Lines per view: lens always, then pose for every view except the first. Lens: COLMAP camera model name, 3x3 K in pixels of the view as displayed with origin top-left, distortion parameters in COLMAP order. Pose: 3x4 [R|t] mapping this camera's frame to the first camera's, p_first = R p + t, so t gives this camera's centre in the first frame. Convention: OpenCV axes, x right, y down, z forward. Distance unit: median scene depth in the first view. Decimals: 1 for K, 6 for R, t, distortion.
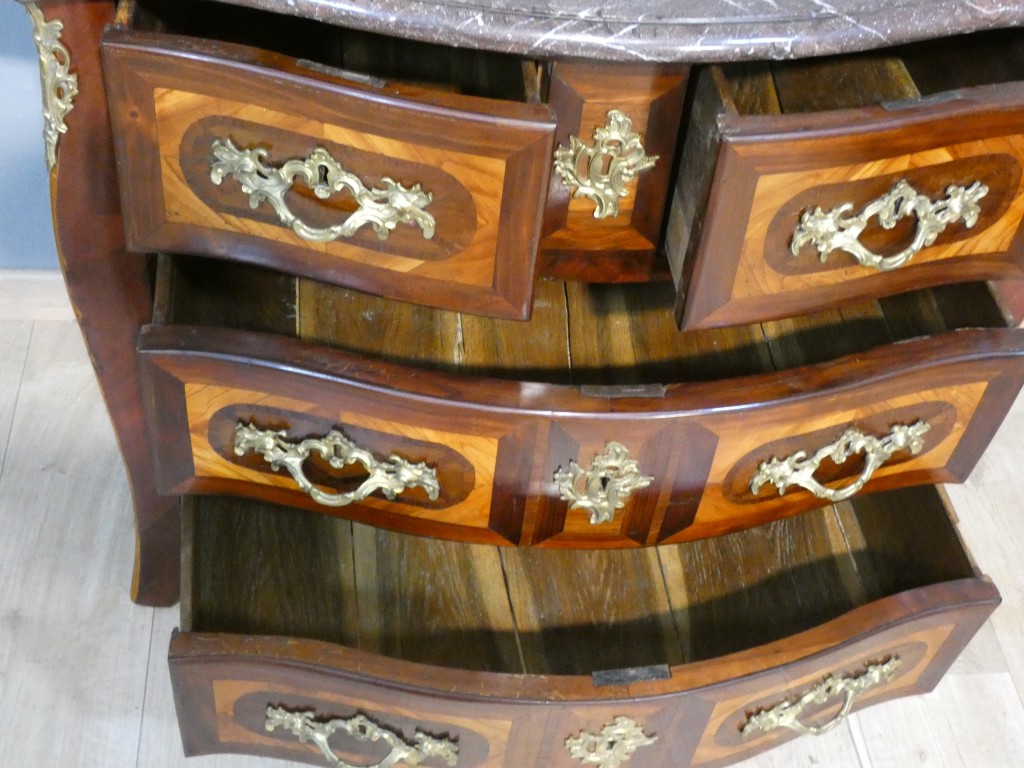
lens RADIAL K [[1381.5, 0, 517.6], [0, 1381.5, 383.2], [0, 0, 1]] dist [0.042665, -0.039301]
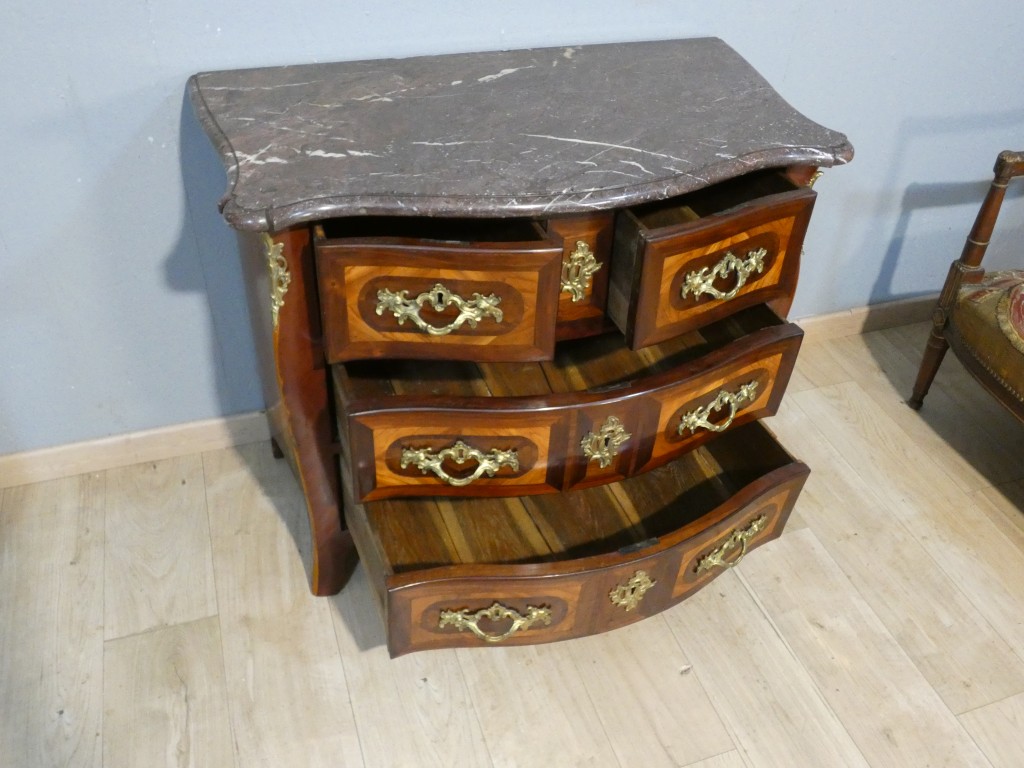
lens RADIAL K [[905.1, 0, 518.8], [0, 905.1, 381.3], [0, 0, 1]] dist [-0.005483, -0.015321]
pose [[0.969476, -0.187105, 0.158456, -0.233493], [0.204255, 0.973817, -0.099804, 0.093909], [-0.135633, 0.129123, 0.982309, -0.179456]]
